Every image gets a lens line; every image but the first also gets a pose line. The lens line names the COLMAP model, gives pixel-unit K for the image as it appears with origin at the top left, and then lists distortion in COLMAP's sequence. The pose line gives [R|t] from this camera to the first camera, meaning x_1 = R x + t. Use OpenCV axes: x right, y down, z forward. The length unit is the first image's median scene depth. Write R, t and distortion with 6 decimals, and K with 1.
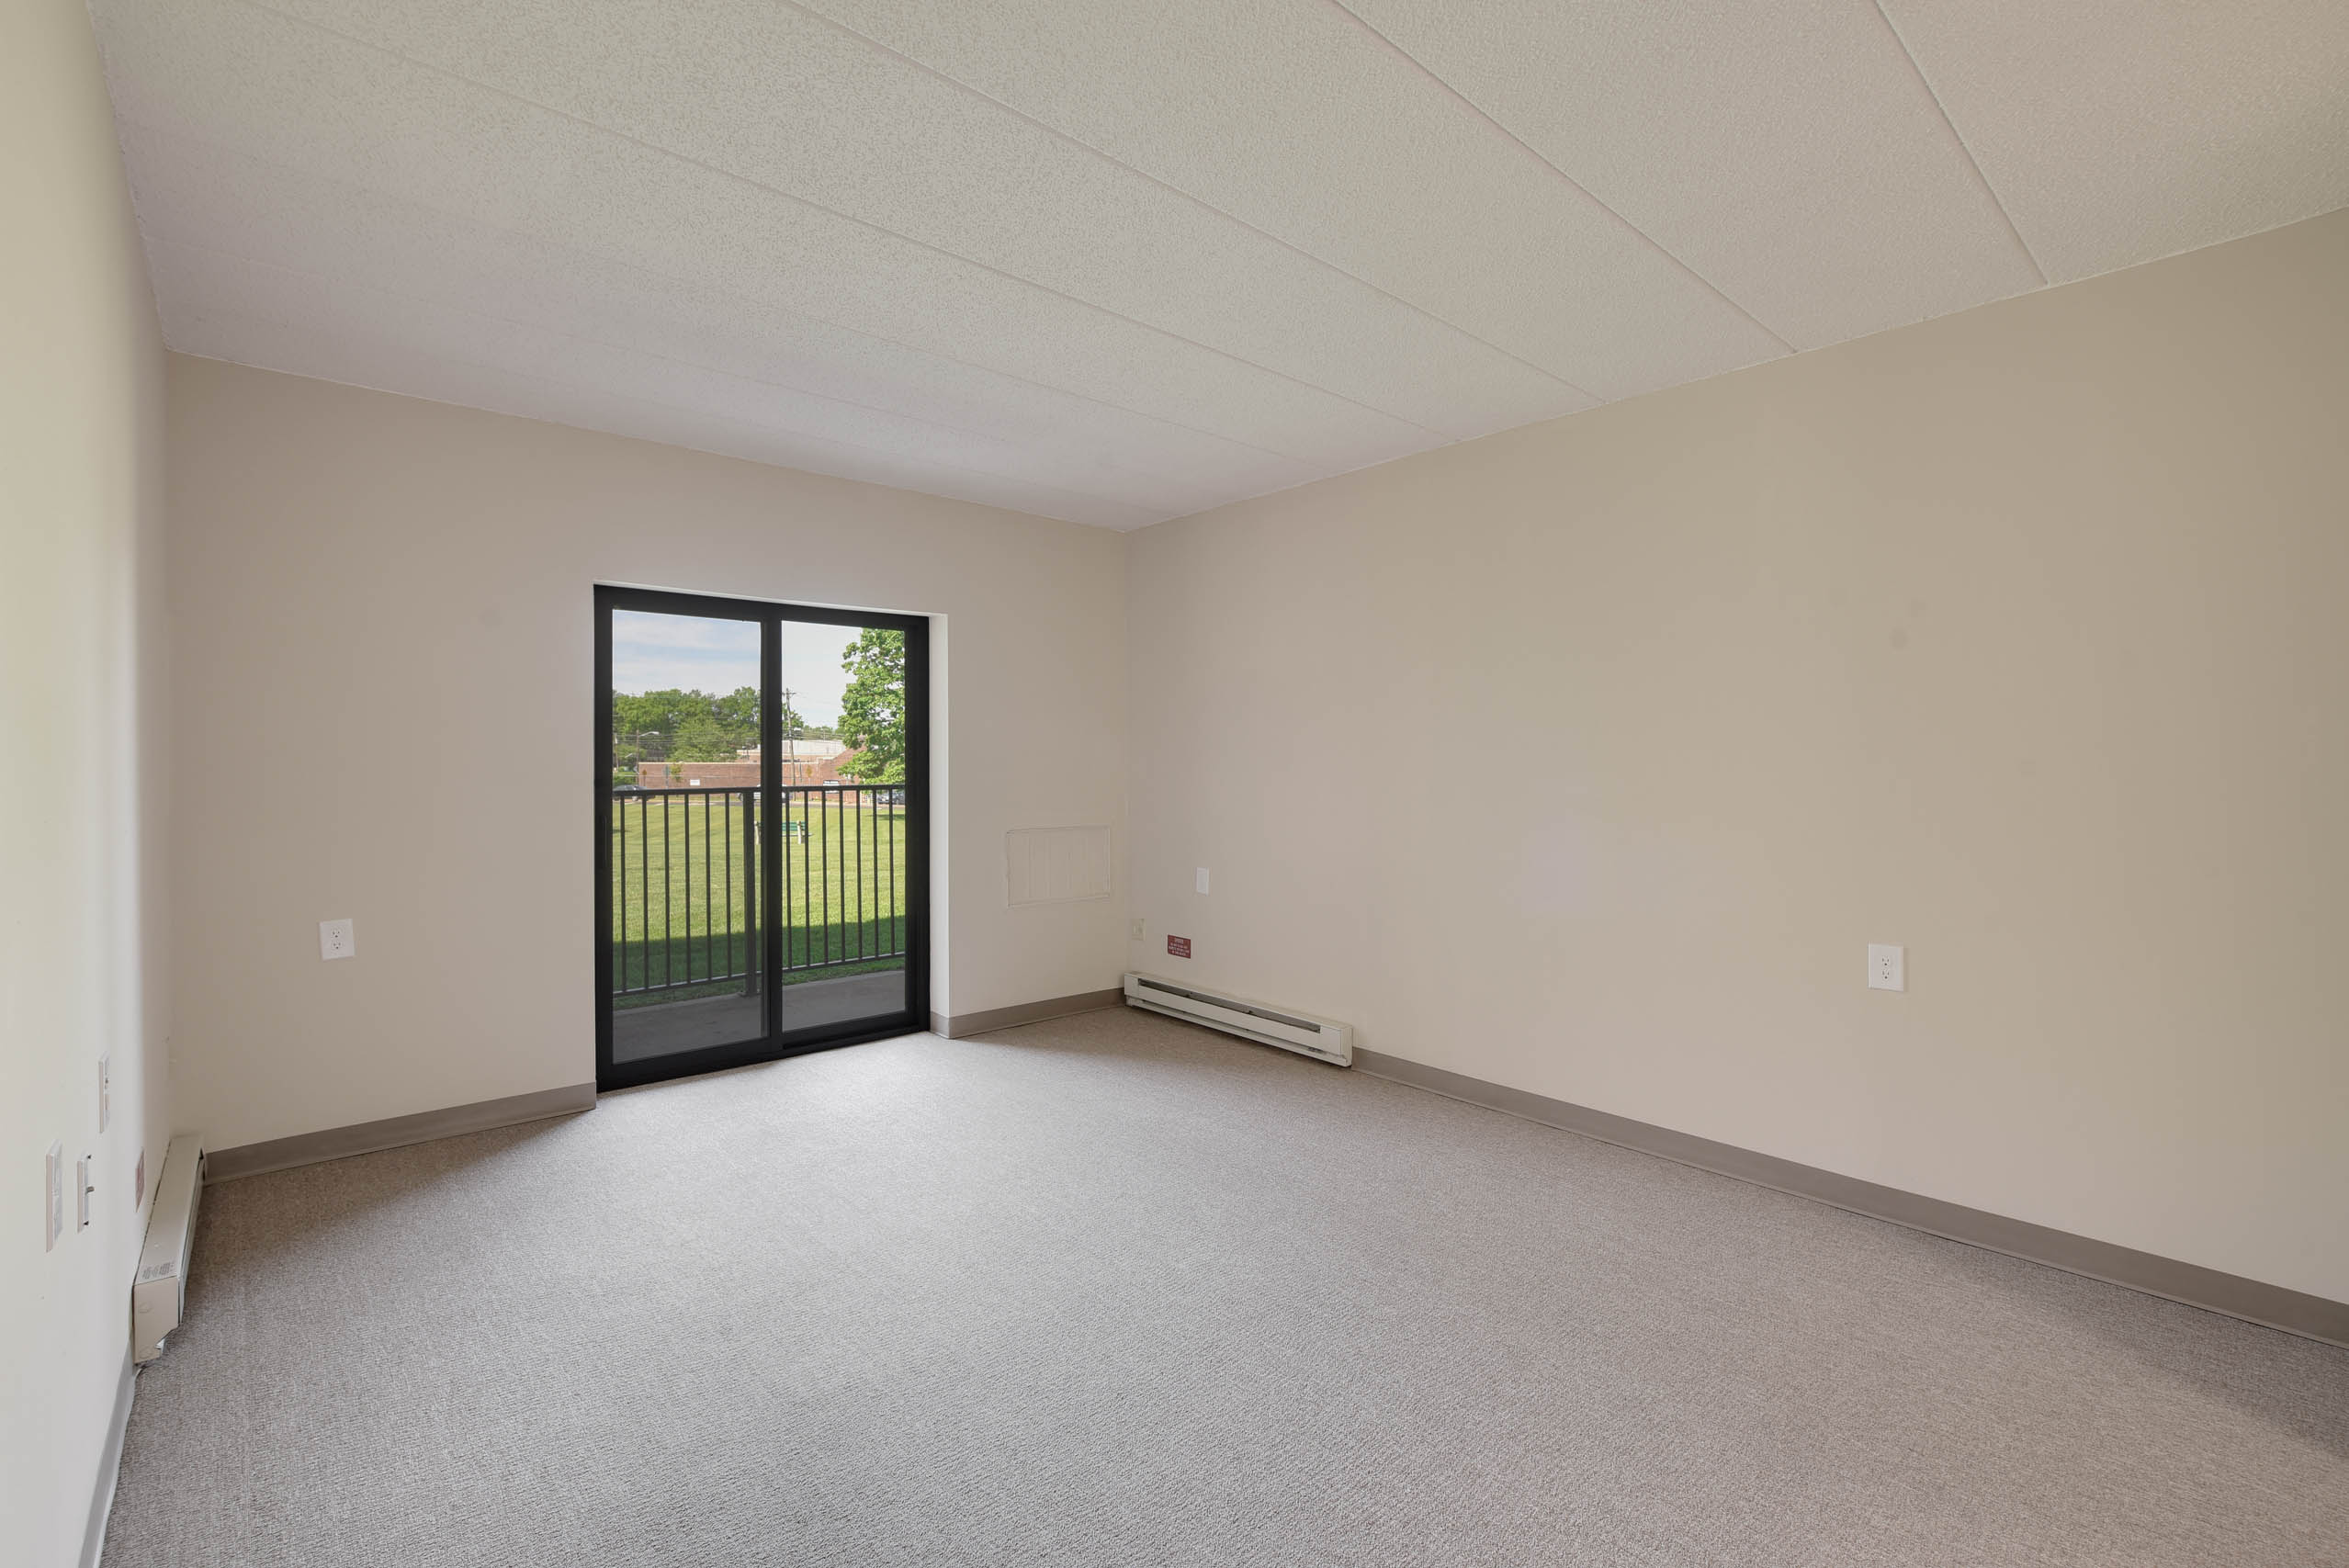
lens RADIAL K [[1035.7, 0, 1174.2], [0, 1035.7, 758.7], [0, 0, 1]] dist [0.000204, -0.000520]
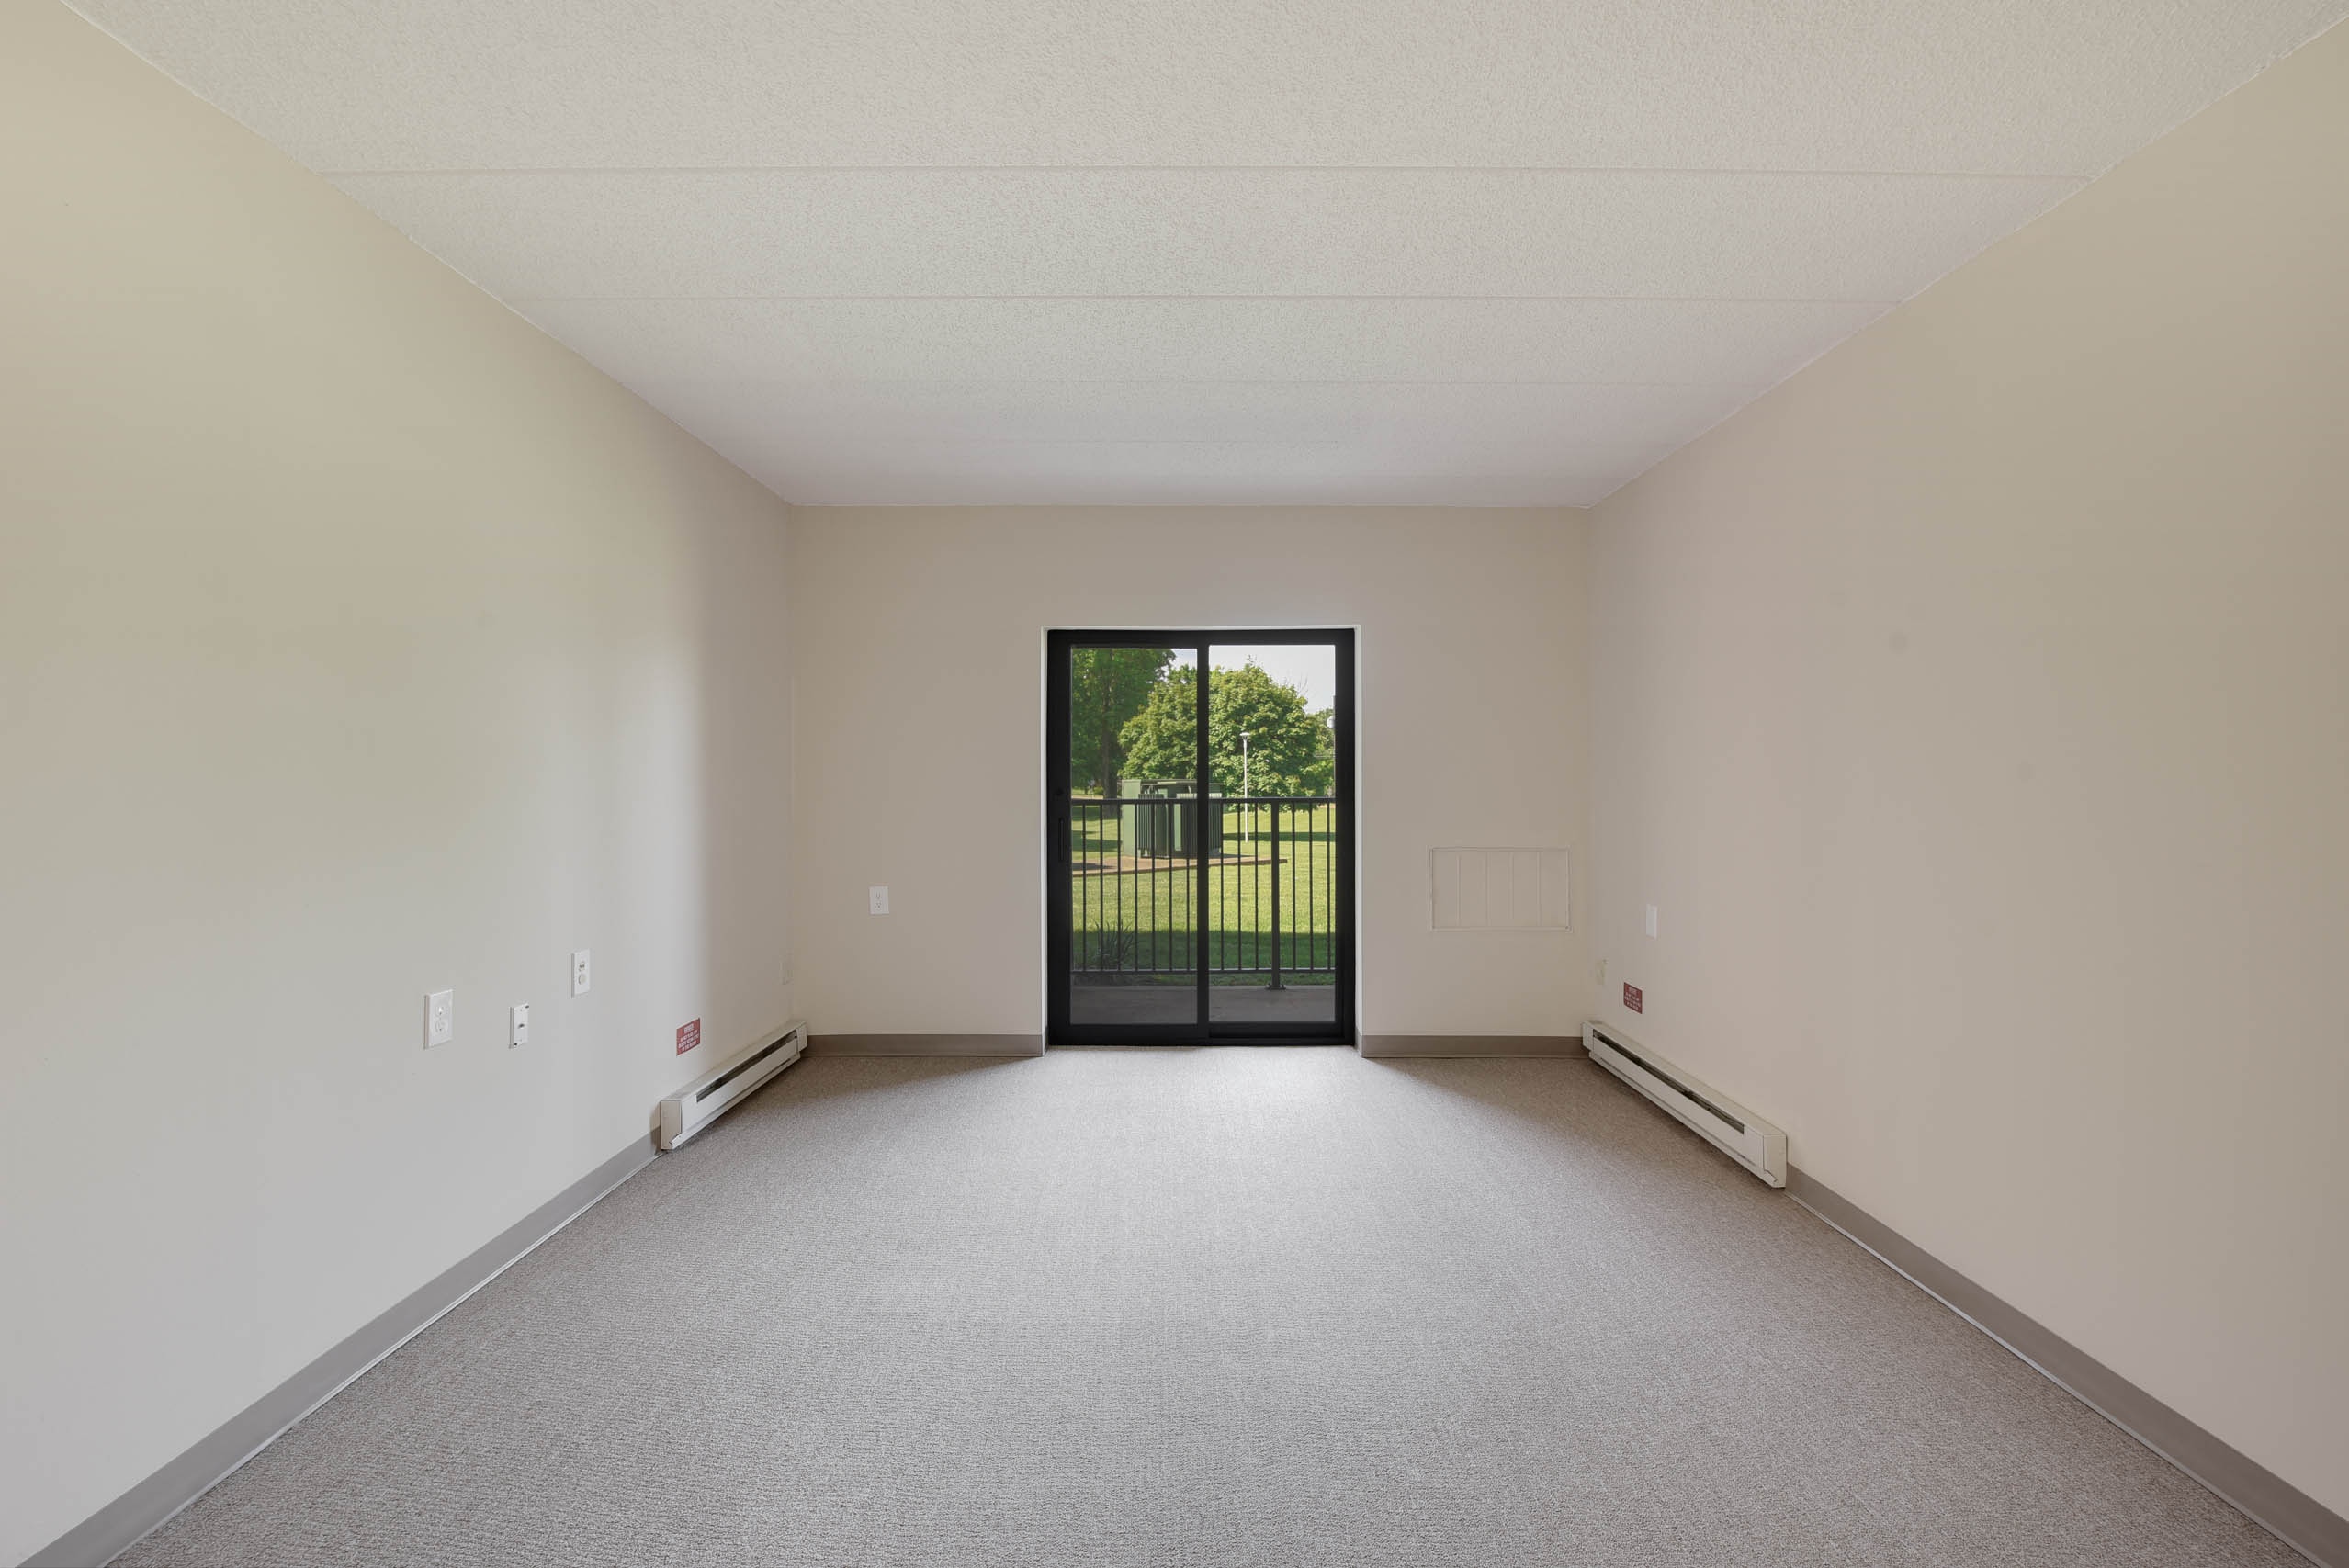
lens RADIAL K [[1035.7, 0, 1174.2], [0, 1035.7, 758.7], [0, 0, 1]] dist [0.000204, -0.000520]
pose [[0.751512, -0.009569, -0.659650, 0.290017], [0.000877, 0.999908, -0.013506, 0.000438], [0.659719, 0.009571, 0.751451, 0.136560]]
